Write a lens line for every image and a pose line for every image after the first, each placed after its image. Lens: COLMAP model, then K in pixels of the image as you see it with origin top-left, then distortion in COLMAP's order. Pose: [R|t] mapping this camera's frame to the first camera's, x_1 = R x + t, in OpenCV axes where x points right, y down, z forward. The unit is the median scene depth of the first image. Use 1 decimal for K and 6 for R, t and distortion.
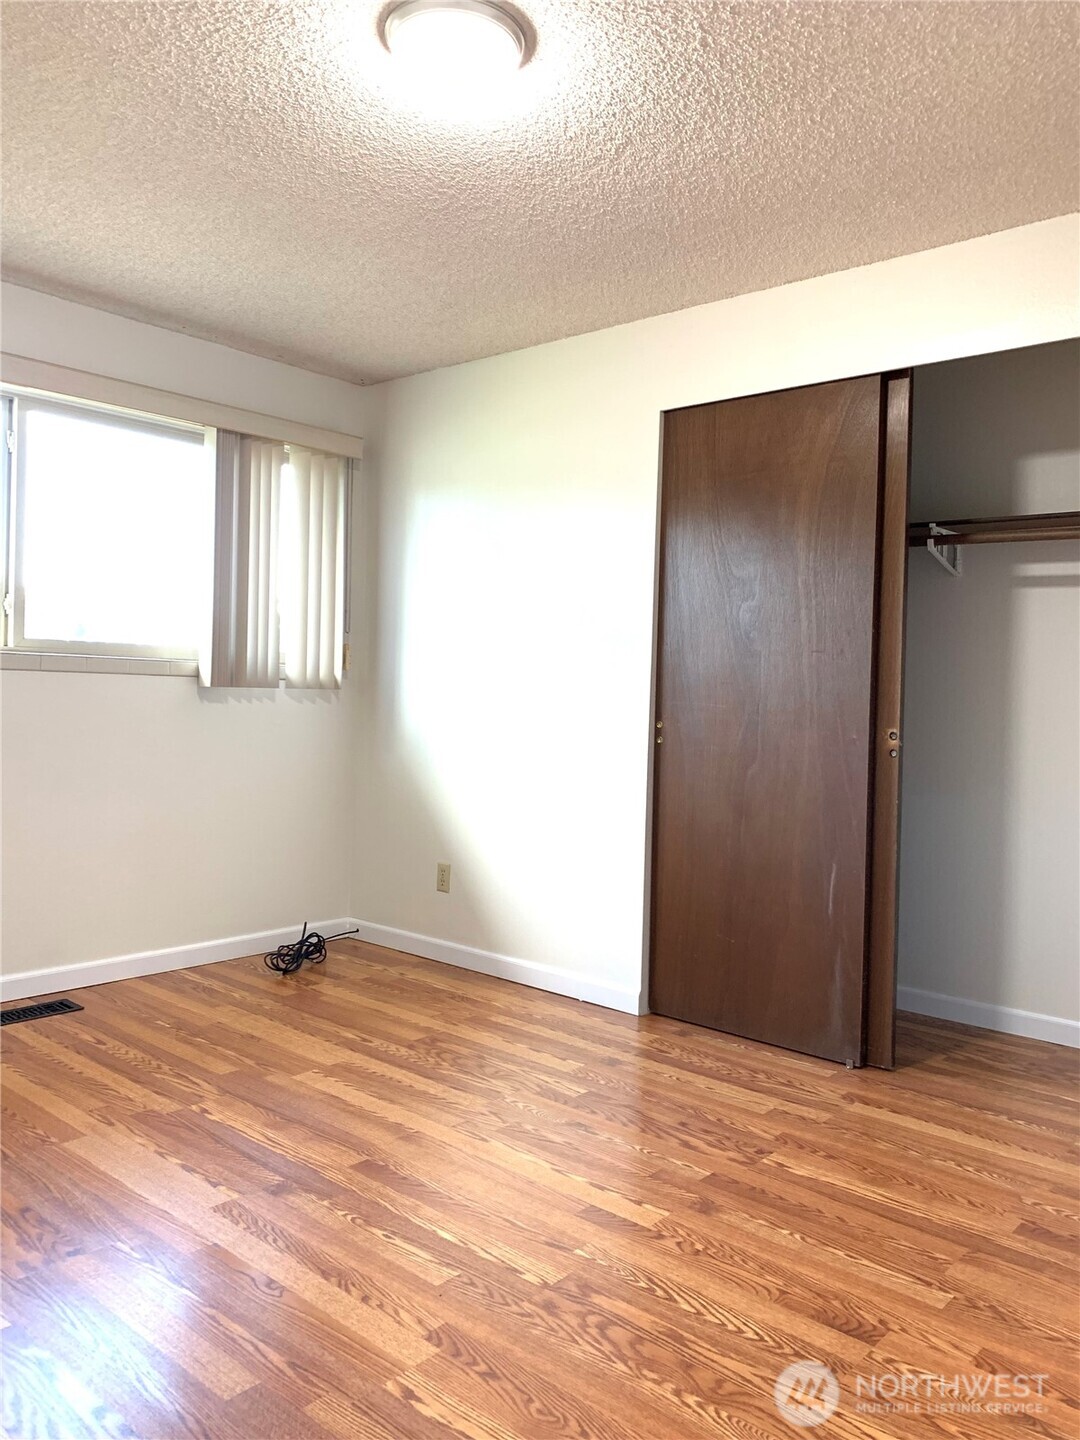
lens RADIAL K [[1099.1, 0, 544.4], [0, 1099.1, 726.1], [0, 0, 1]] dist [0.040175, -0.047582]
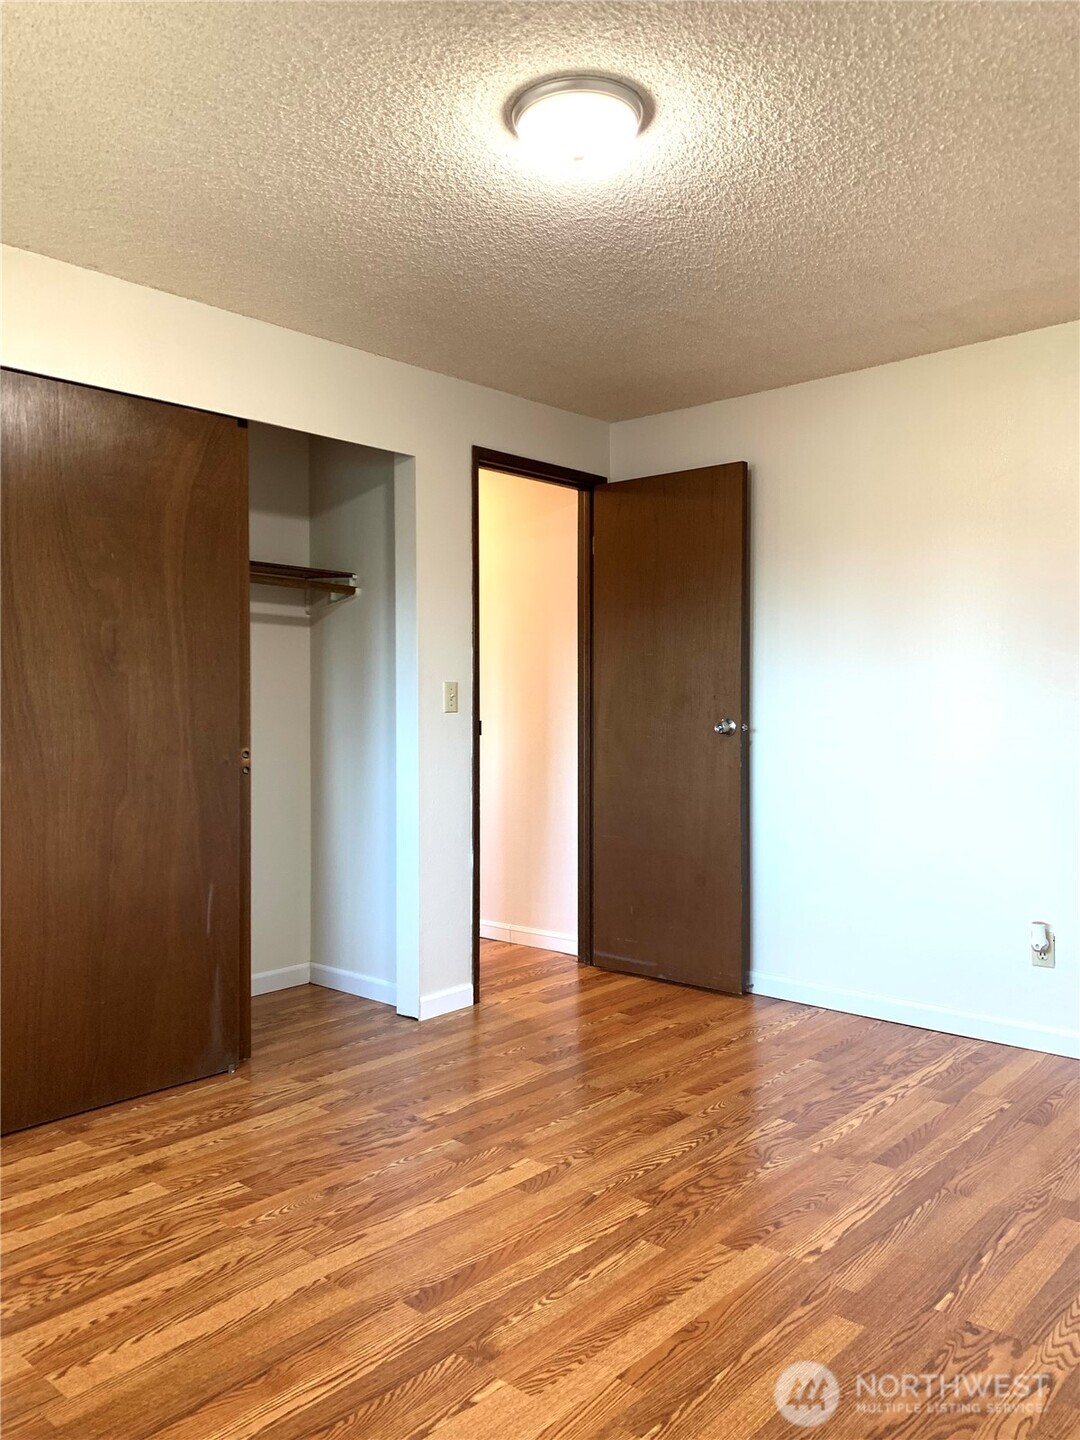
lens RADIAL K [[1099.1, 0, 547.5], [0, 1099.1, 725.2], [0, 0, 1]] dist [0.040175, -0.047582]
pose [[0.003104, -0.047041, 0.998888, -0.887956], [0.032306, 0.998376, 0.046917, -0.071250], [-0.999473, 0.032125, 0.004619, 0.797544]]
